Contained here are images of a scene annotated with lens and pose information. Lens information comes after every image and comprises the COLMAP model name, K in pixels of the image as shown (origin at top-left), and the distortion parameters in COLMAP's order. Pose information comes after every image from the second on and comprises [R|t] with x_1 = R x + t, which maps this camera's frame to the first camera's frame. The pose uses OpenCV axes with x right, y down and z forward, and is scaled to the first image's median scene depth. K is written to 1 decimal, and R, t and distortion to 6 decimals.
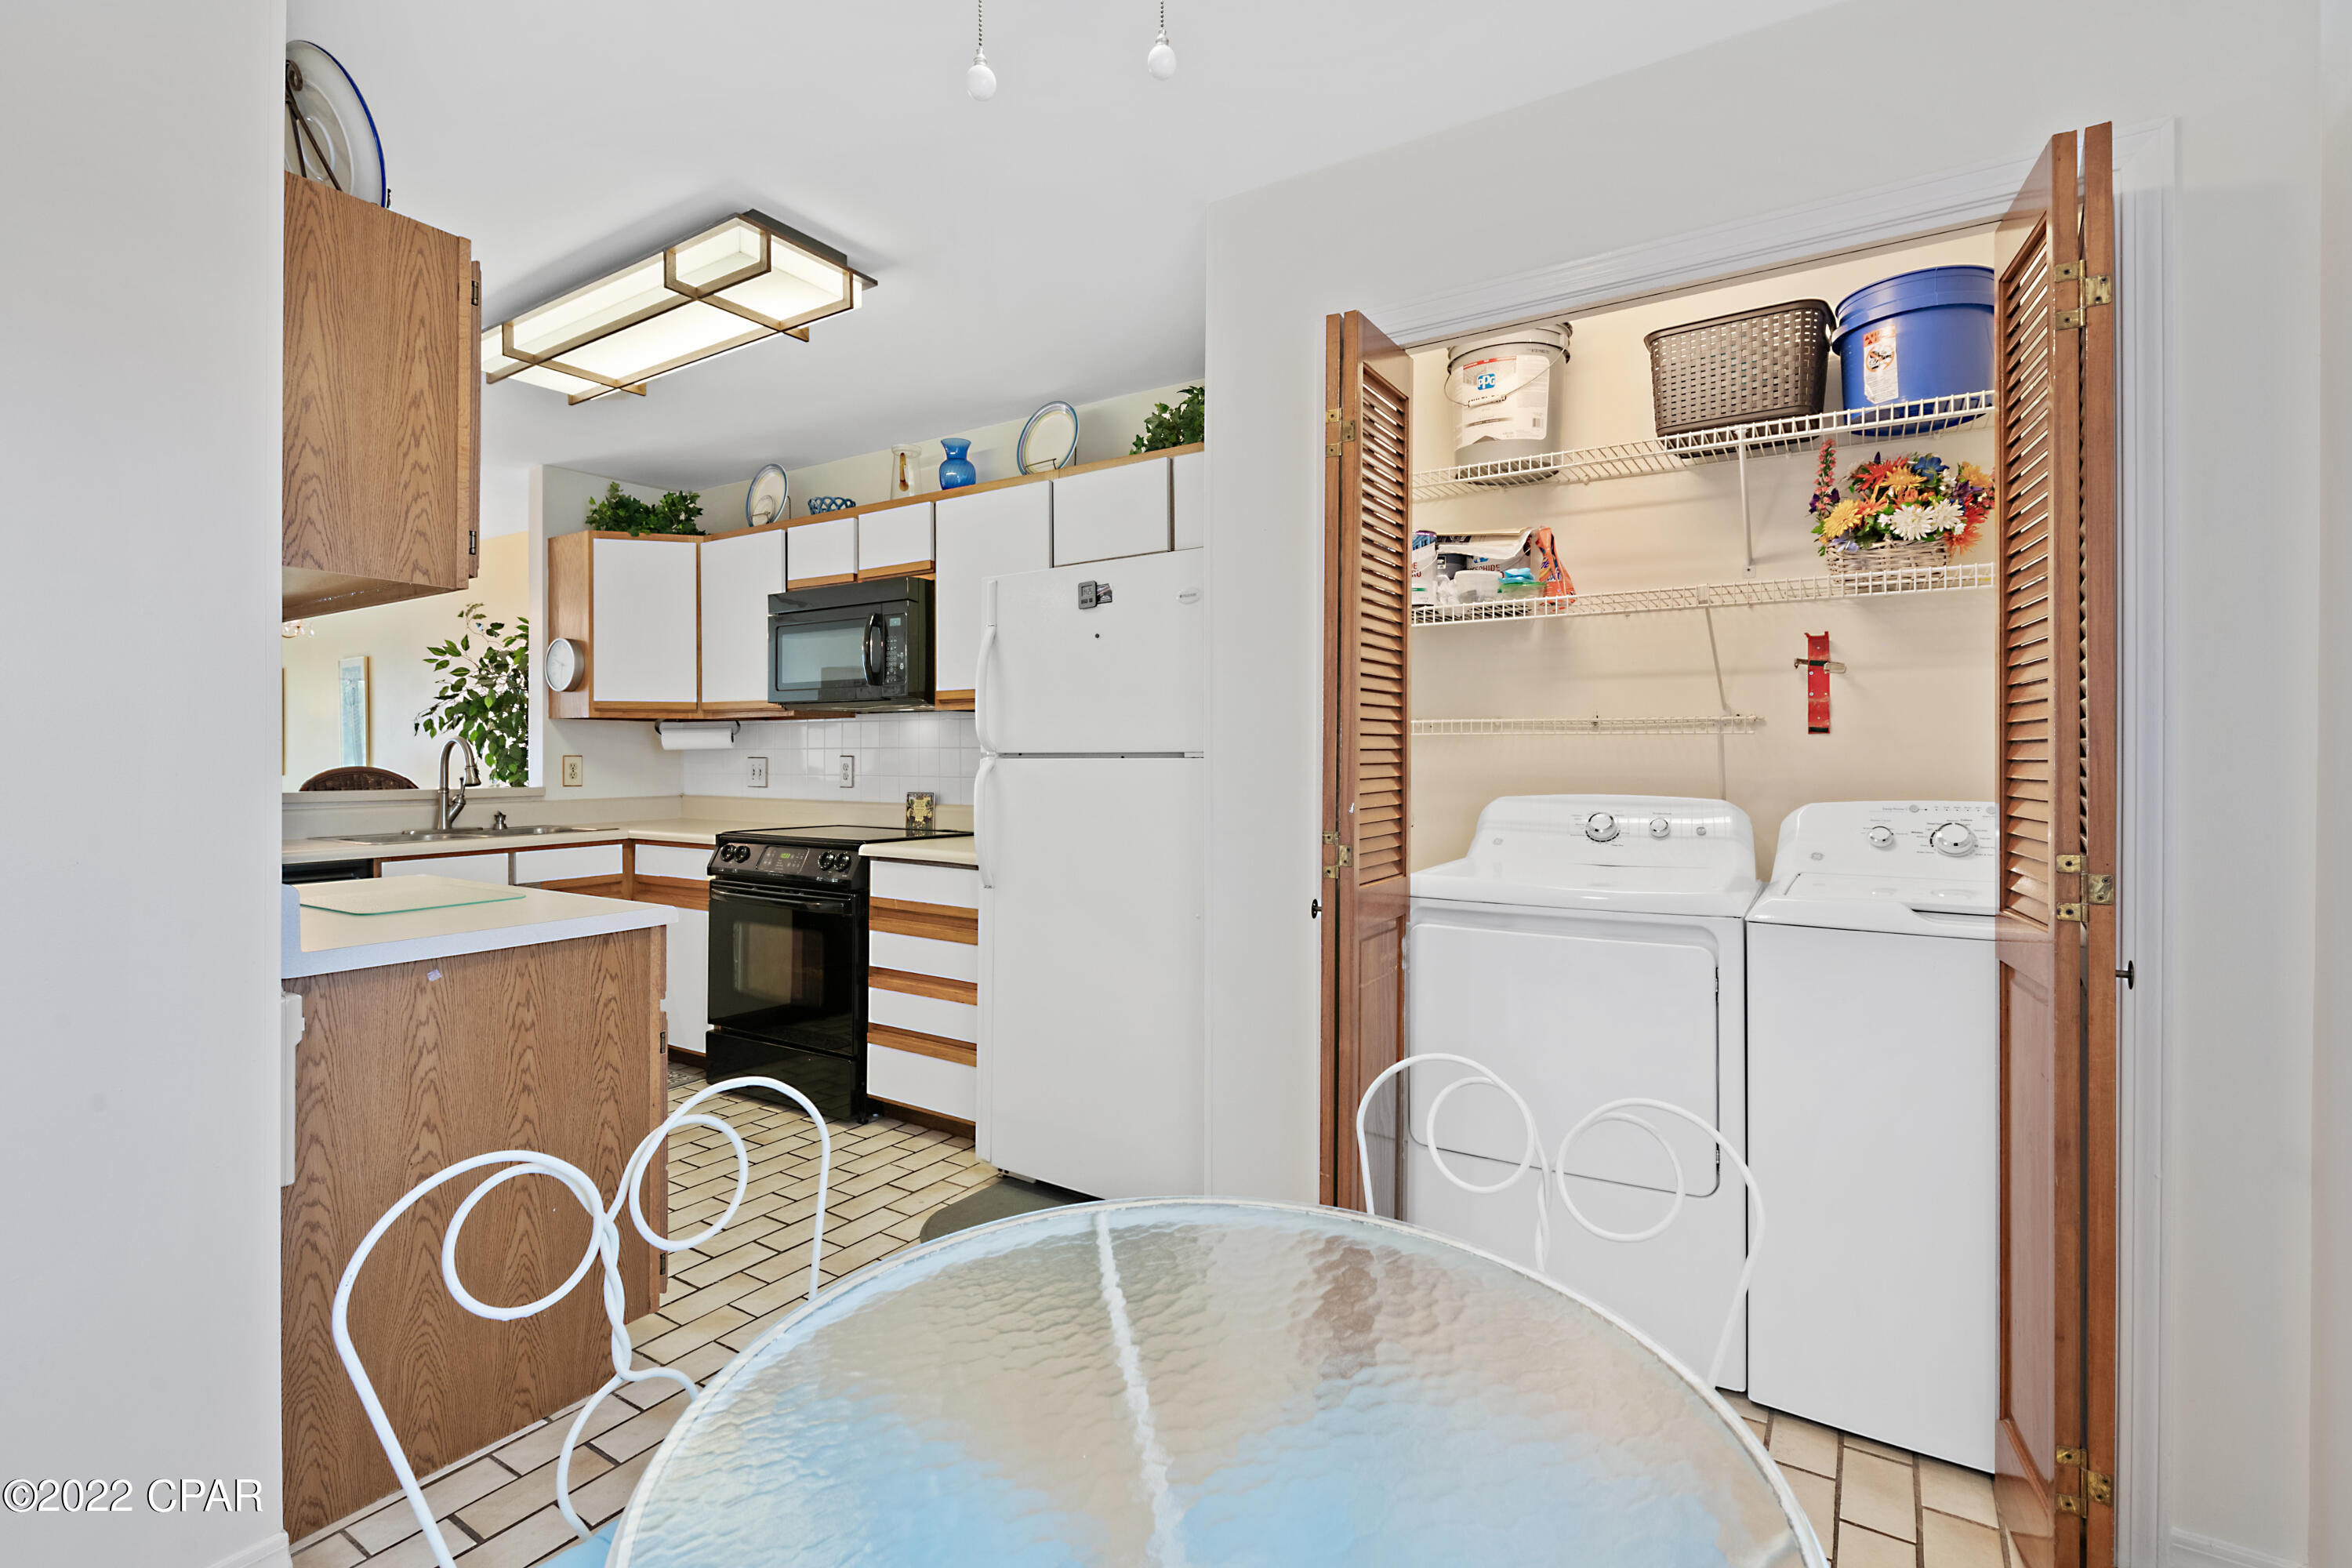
lens RADIAL K [[1076.8, 0, 1190.4], [0, 1076.8, 770.2], [0, 0, 1]] dist [-0.000305, -0.000431]
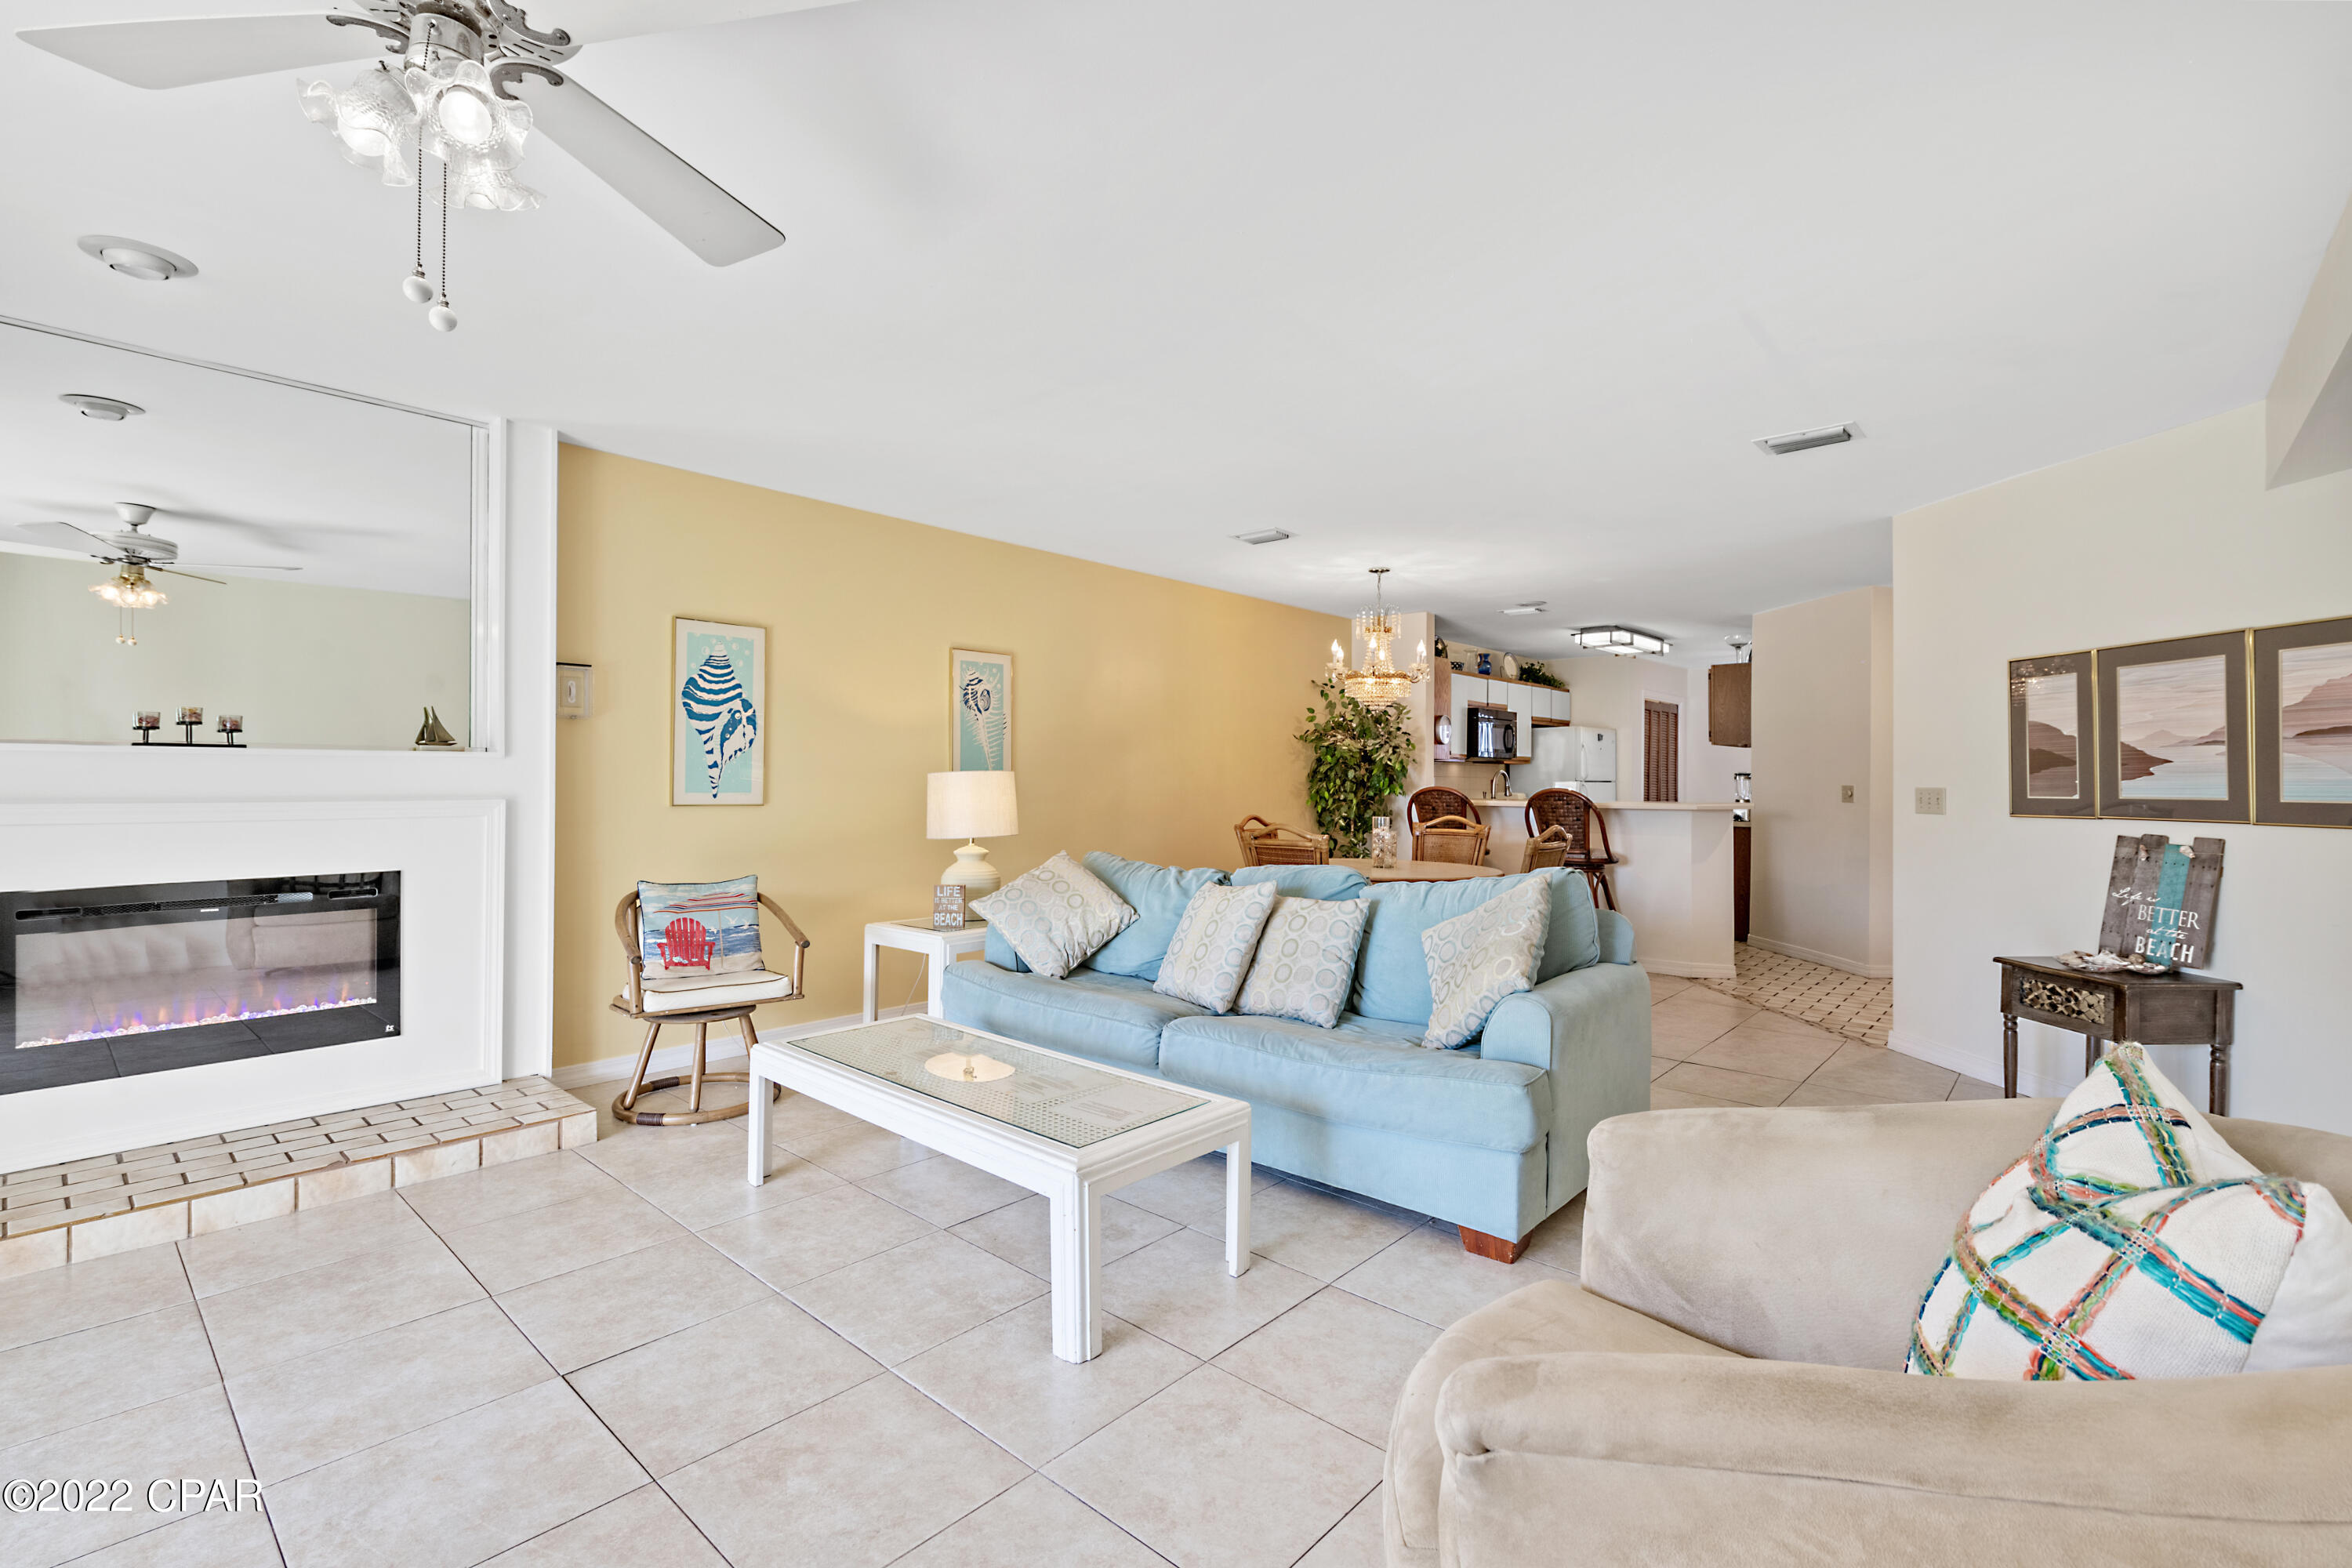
lens RADIAL K [[1049.1, 0, 1176.0], [0, 1049.1, 769.7], [0, 0, 1]] dist [0.003905, -0.000181]
pose [[0.158313, 0.010050, 0.987338, -3.755086], [0.003561, 0.999936, -0.010750, -0.023412], [-0.987383, 0.005218, 0.158267, 1.841861]]
